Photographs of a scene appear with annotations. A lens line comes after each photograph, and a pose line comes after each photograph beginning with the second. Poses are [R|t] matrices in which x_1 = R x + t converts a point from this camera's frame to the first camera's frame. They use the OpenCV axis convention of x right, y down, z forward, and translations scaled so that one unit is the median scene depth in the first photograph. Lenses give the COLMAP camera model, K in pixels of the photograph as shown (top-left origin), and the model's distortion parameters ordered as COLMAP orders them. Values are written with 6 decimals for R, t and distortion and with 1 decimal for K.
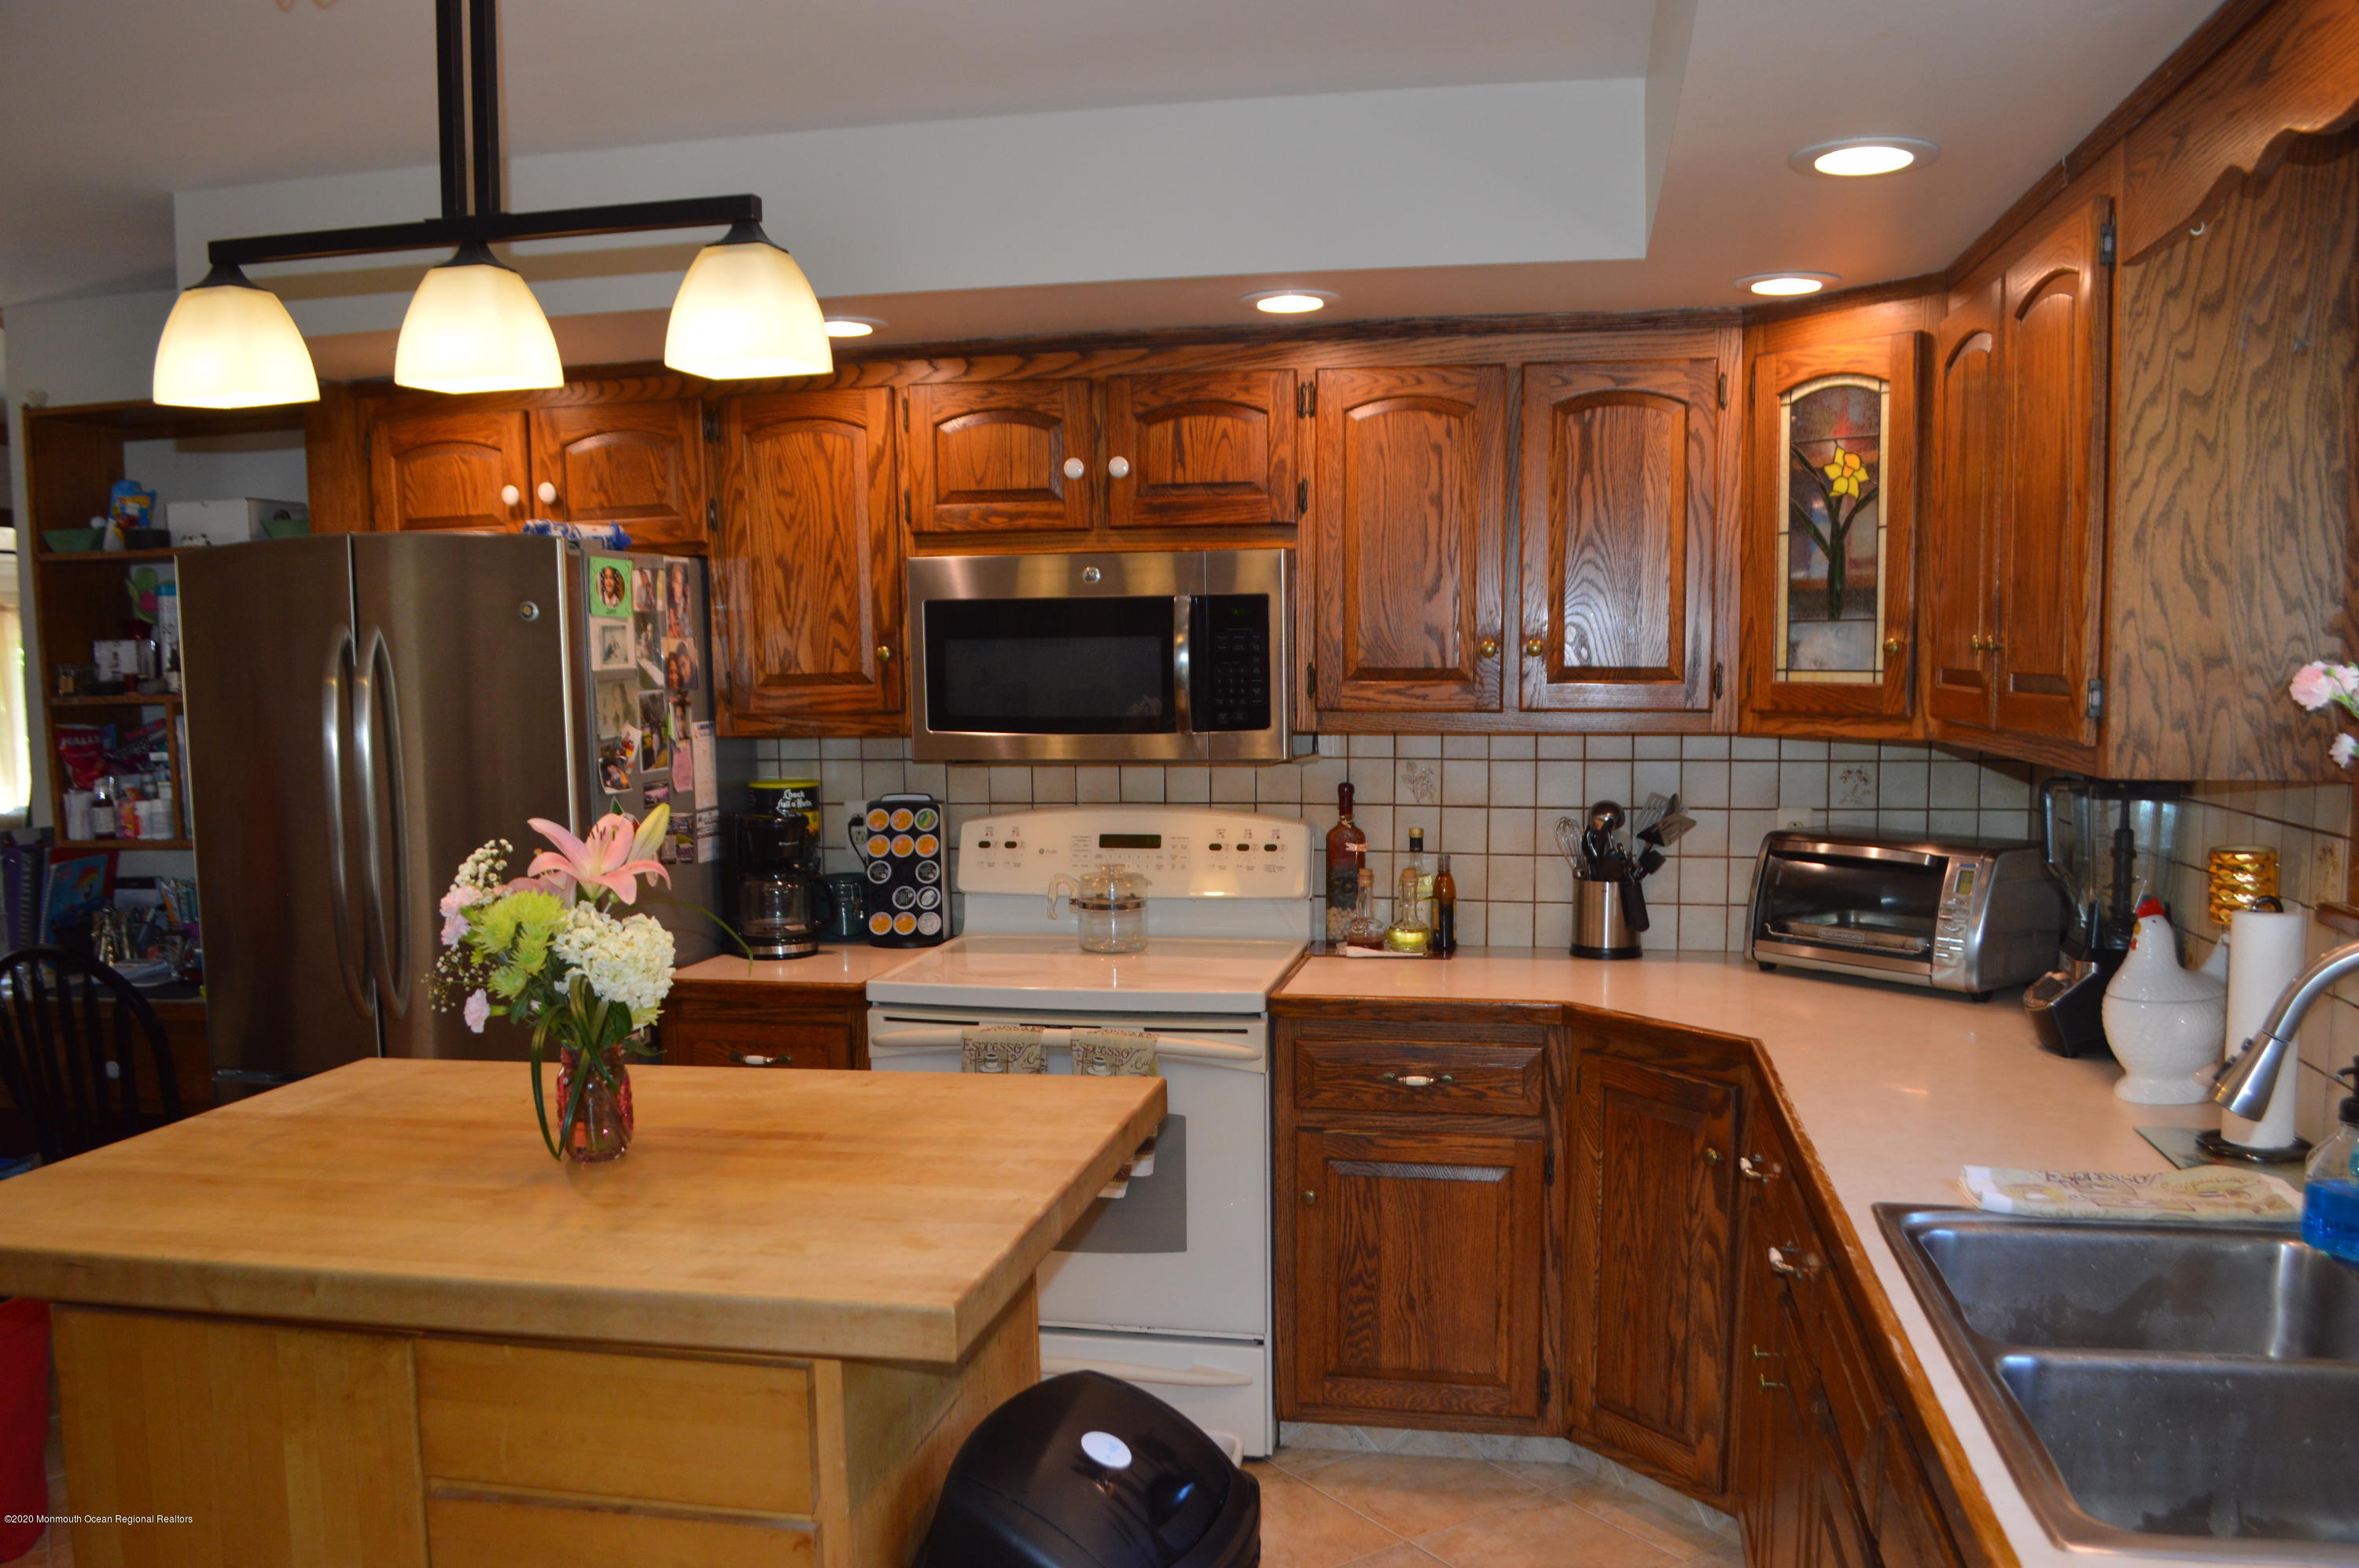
lens RADIAL K [[1852.6, 0, 1240.2], [0, 1852.6, 830.0], [0, 0, 1]] dist [-0.094883, 0.009580]
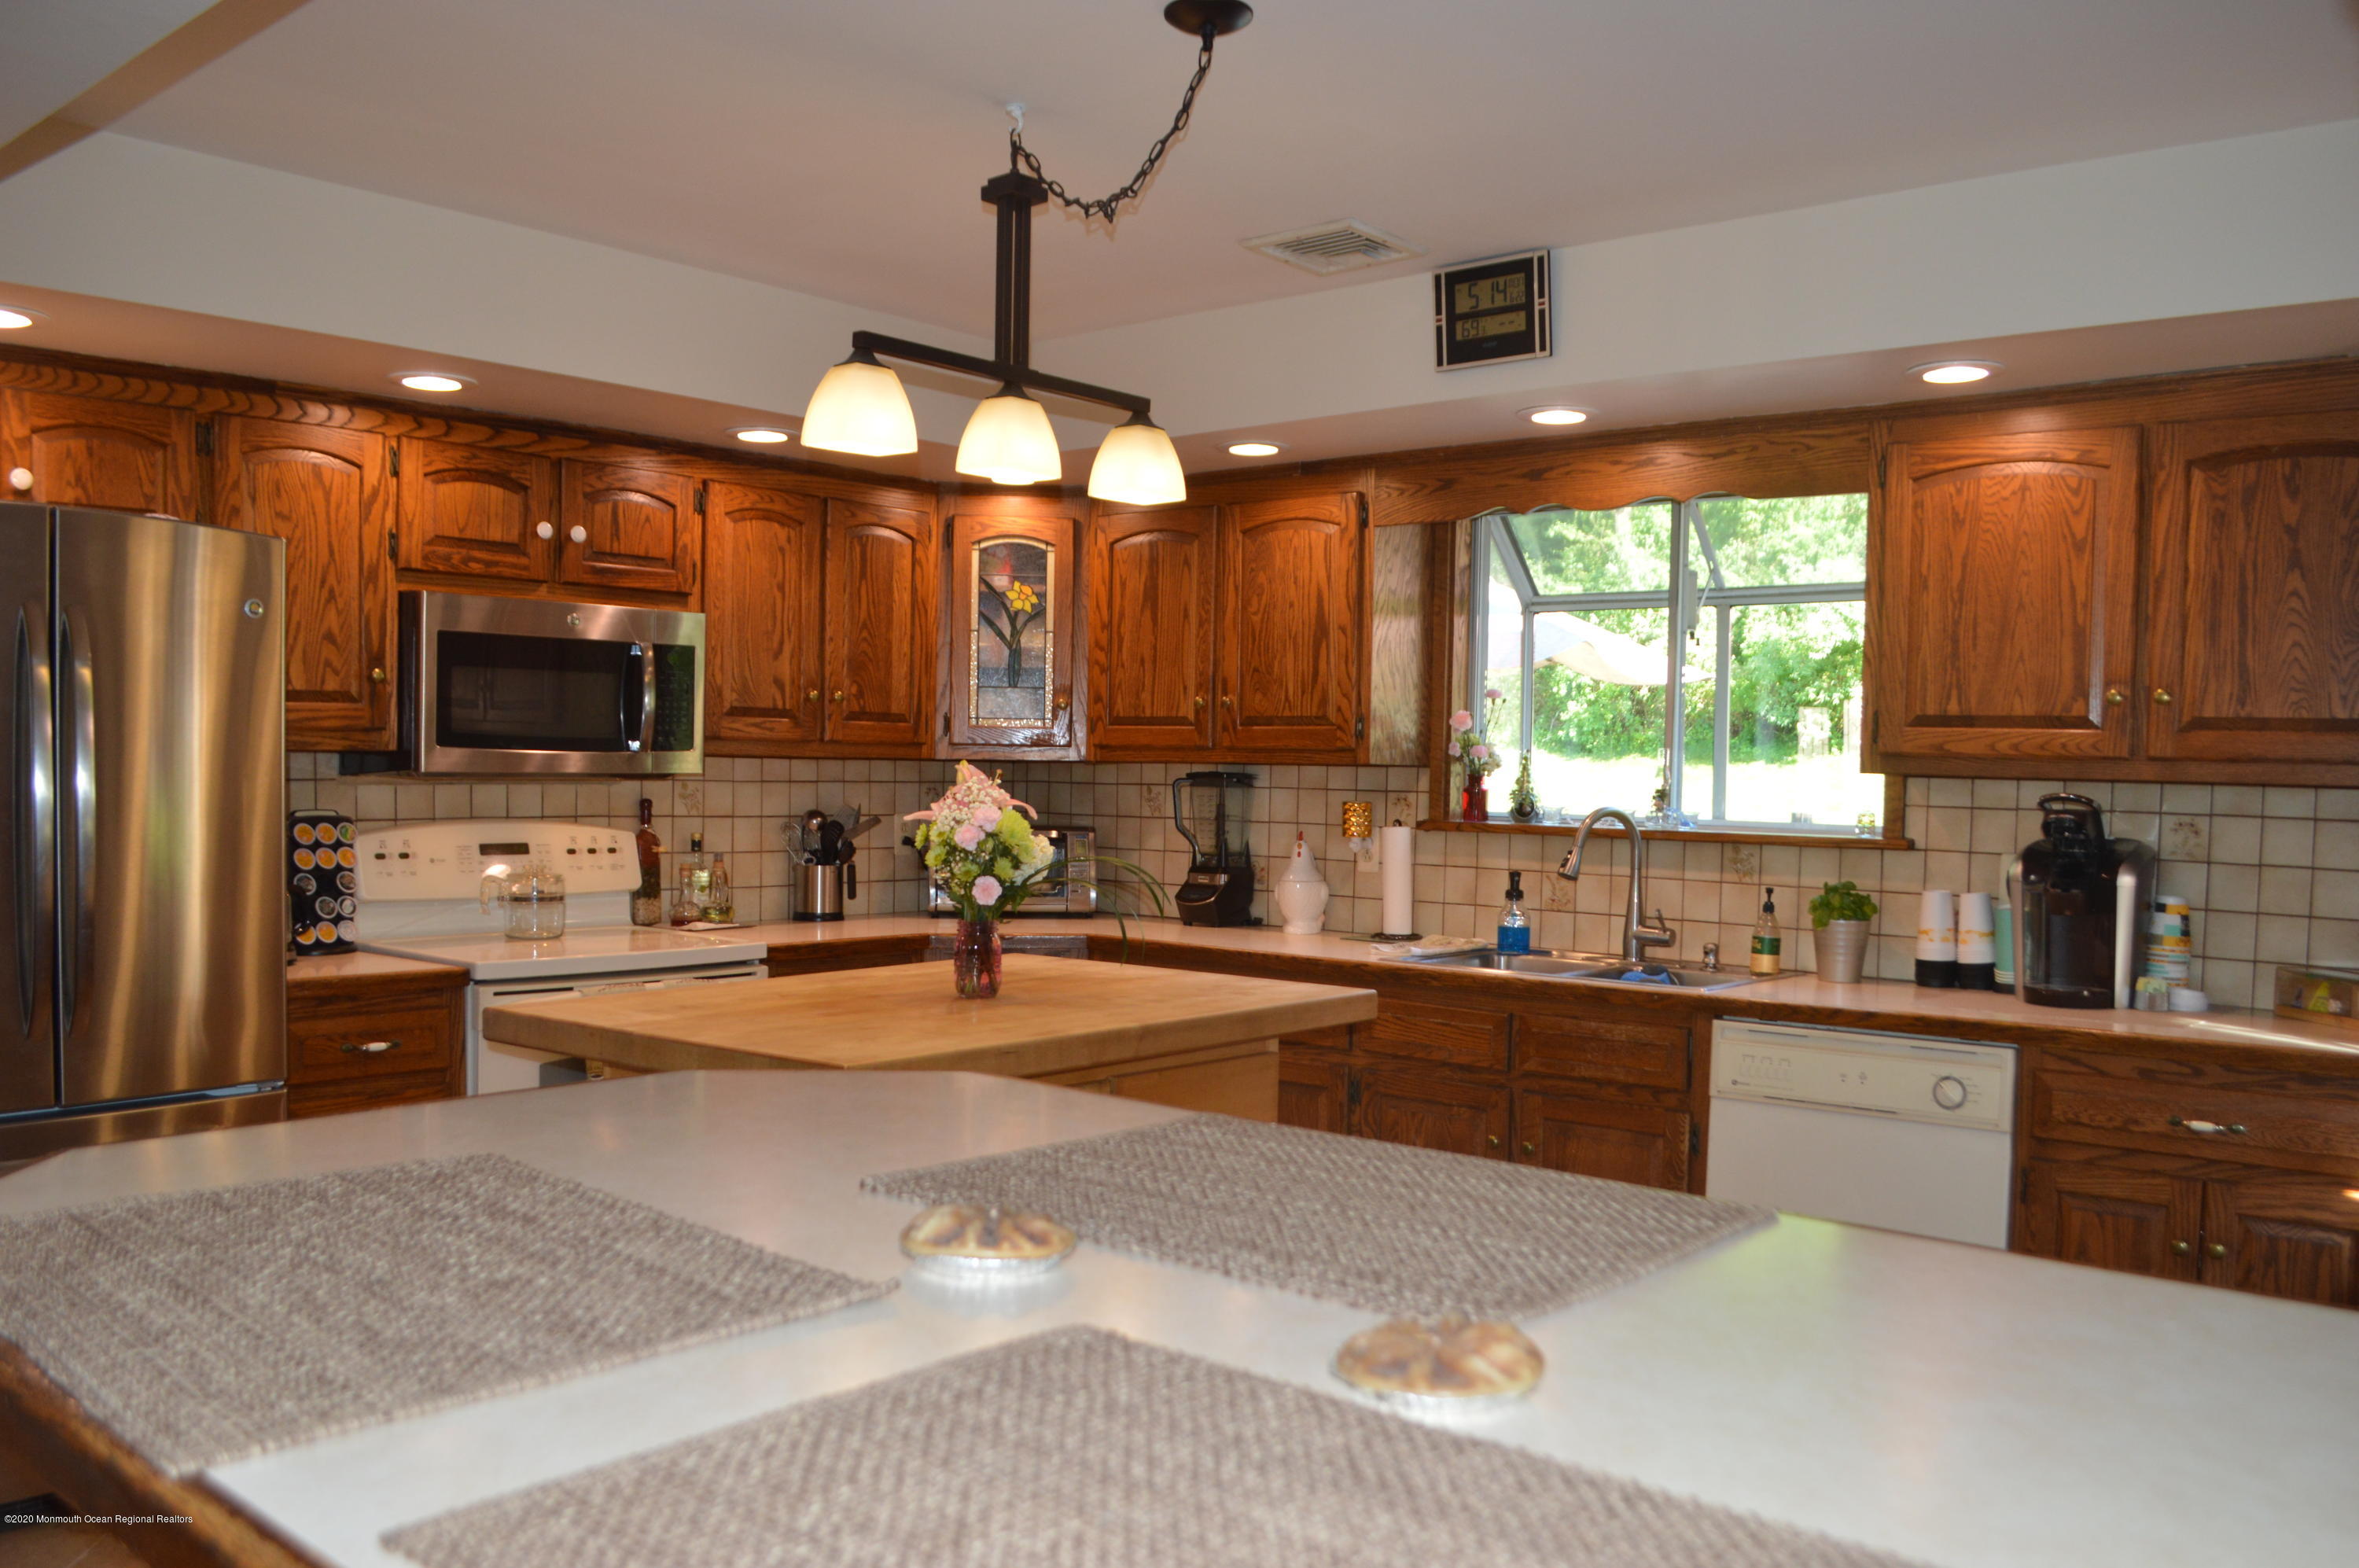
lens RADIAL K [[1852.6, 0, 1149.0], [0, 1852.6, 823.4], [0, 0, 1]] dist [-0.094883, 0.009580]
pose [[0.508723, -0.008262, 0.860891, -0.954604], [0.062981, 0.997632, -0.027643, 0.053693], [-0.858623, 0.068283, 0.508039, 0.075320]]
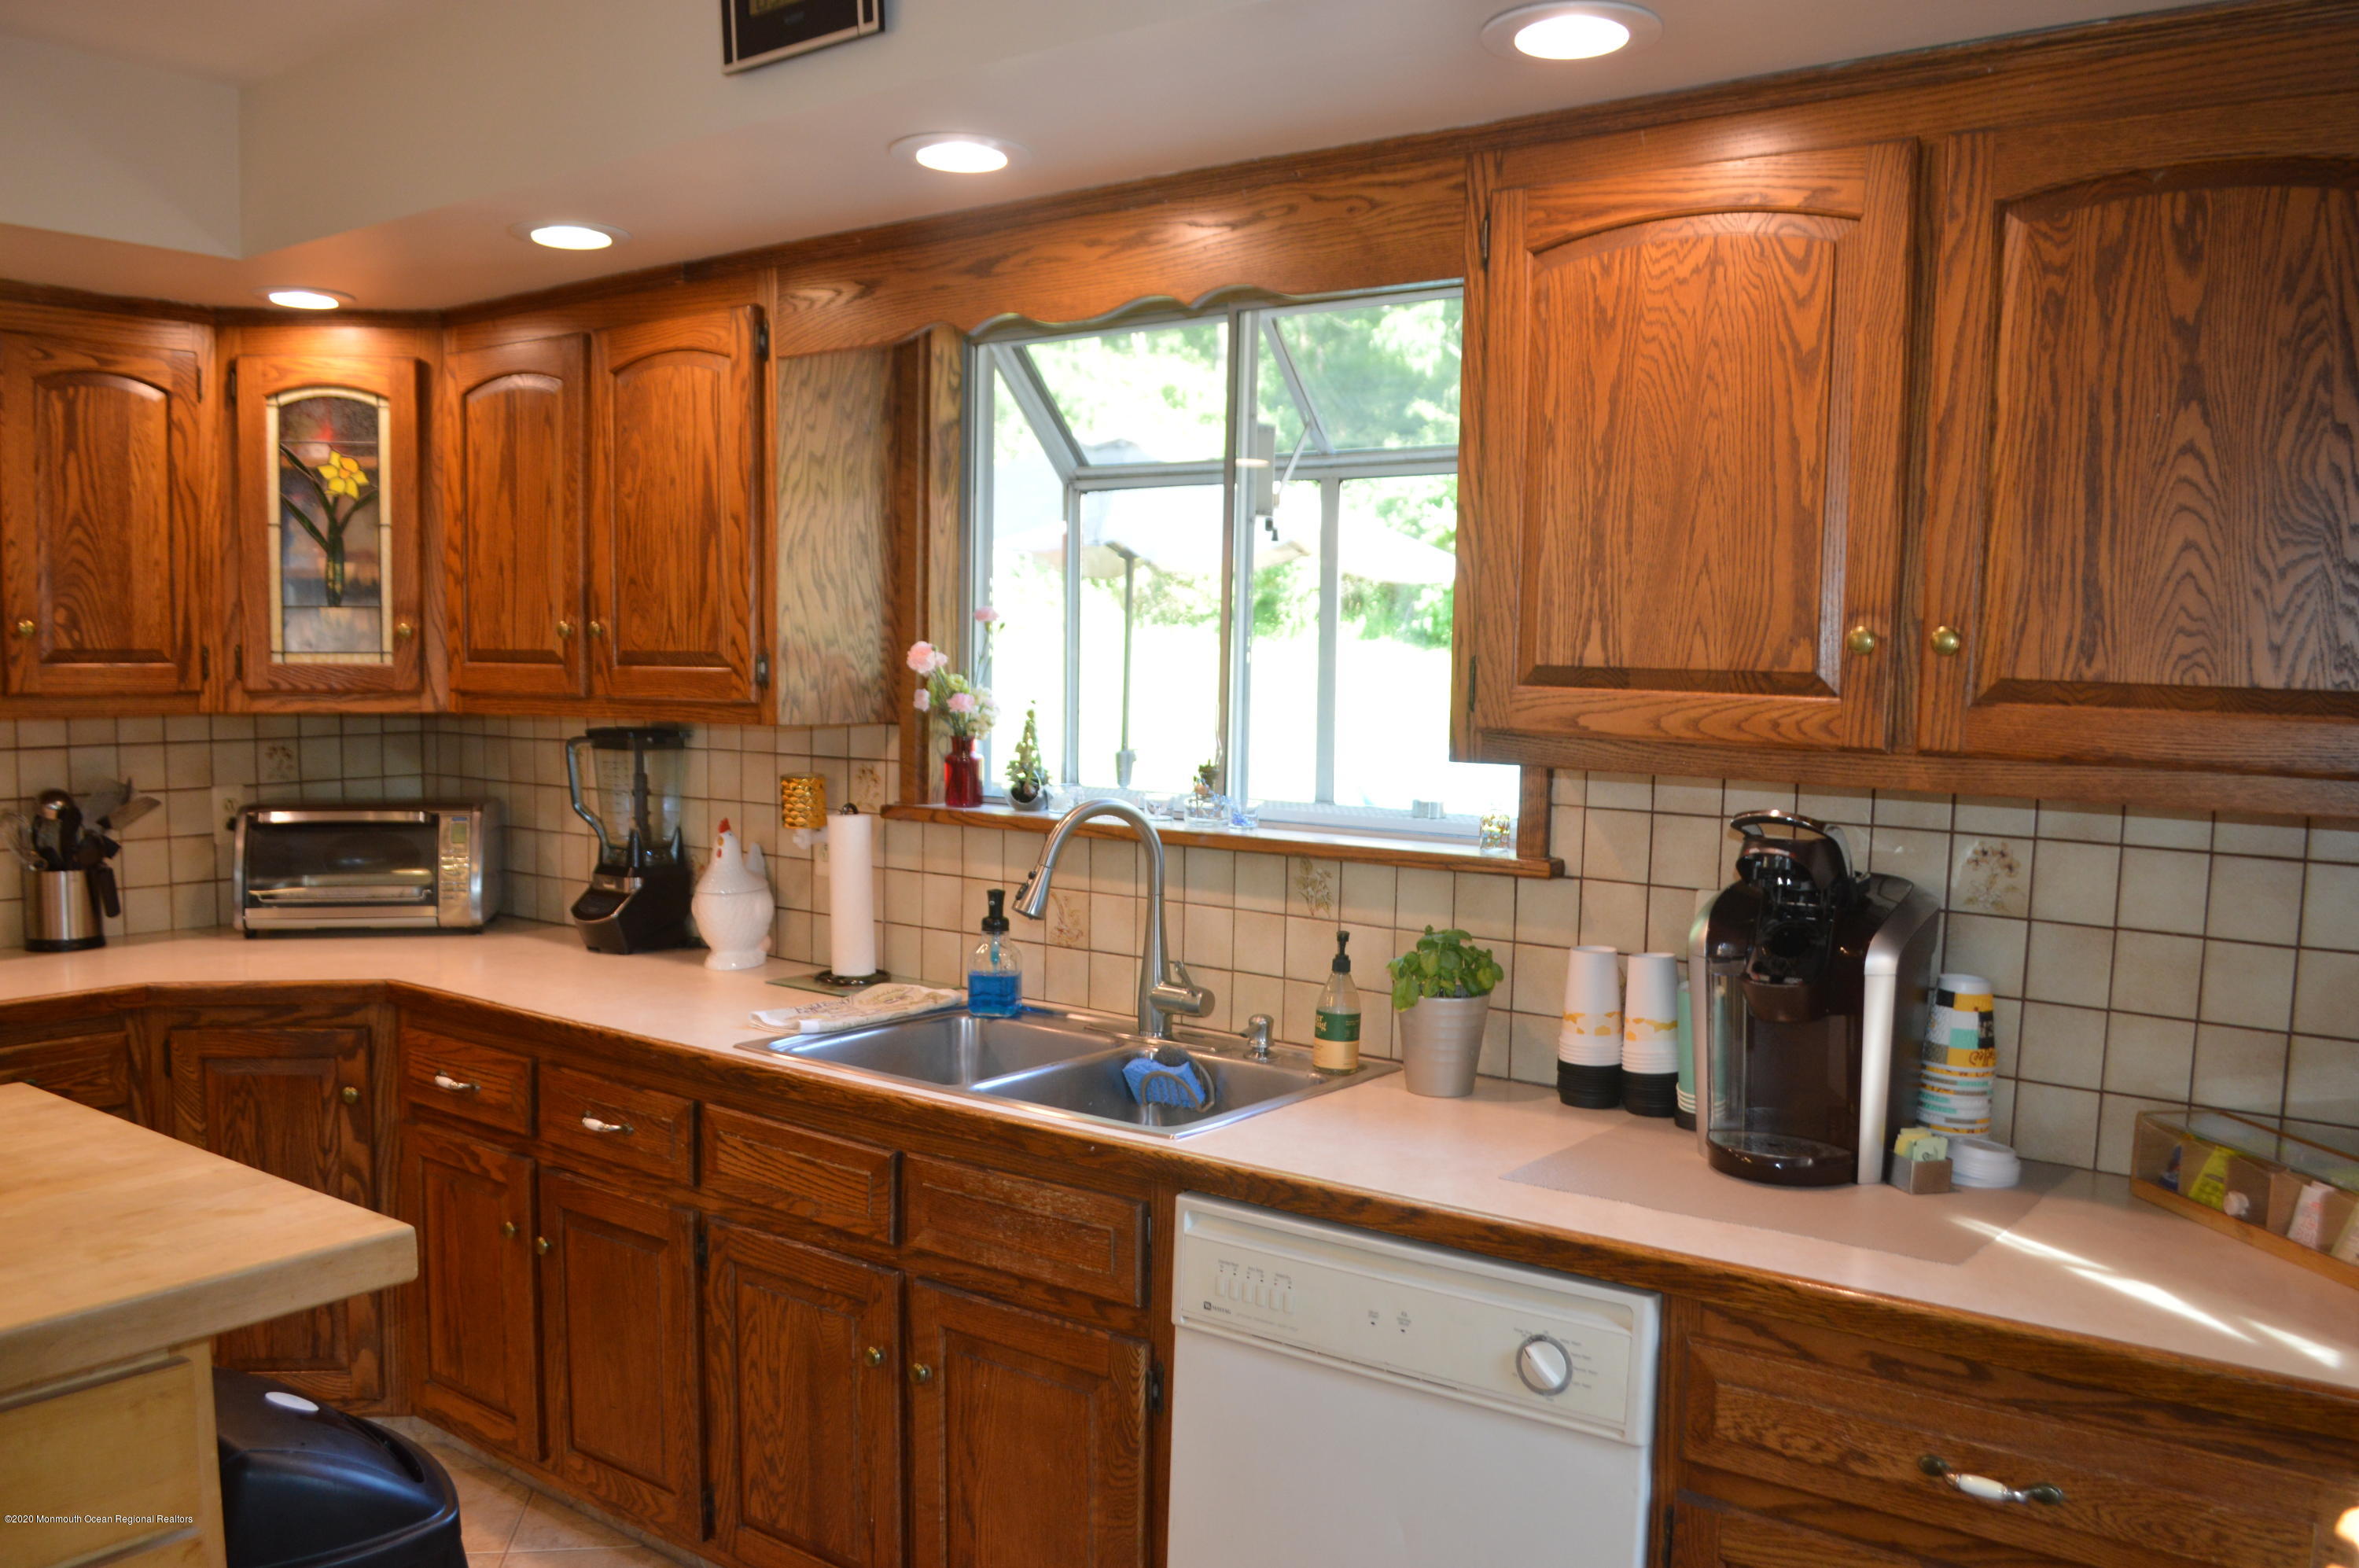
lens RADIAL K [[1852.6, 0, 1180.0], [0, 1852.6, 832.2], [0, 0, 1]] dist [-0.094883, 0.009580]
pose [[0.444623, -0.070905, 0.892907, -0.408745], [0.071308, 0.996500, 0.043623, 0.008667], [-0.892875, 0.044276, 0.448123, 0.057130]]
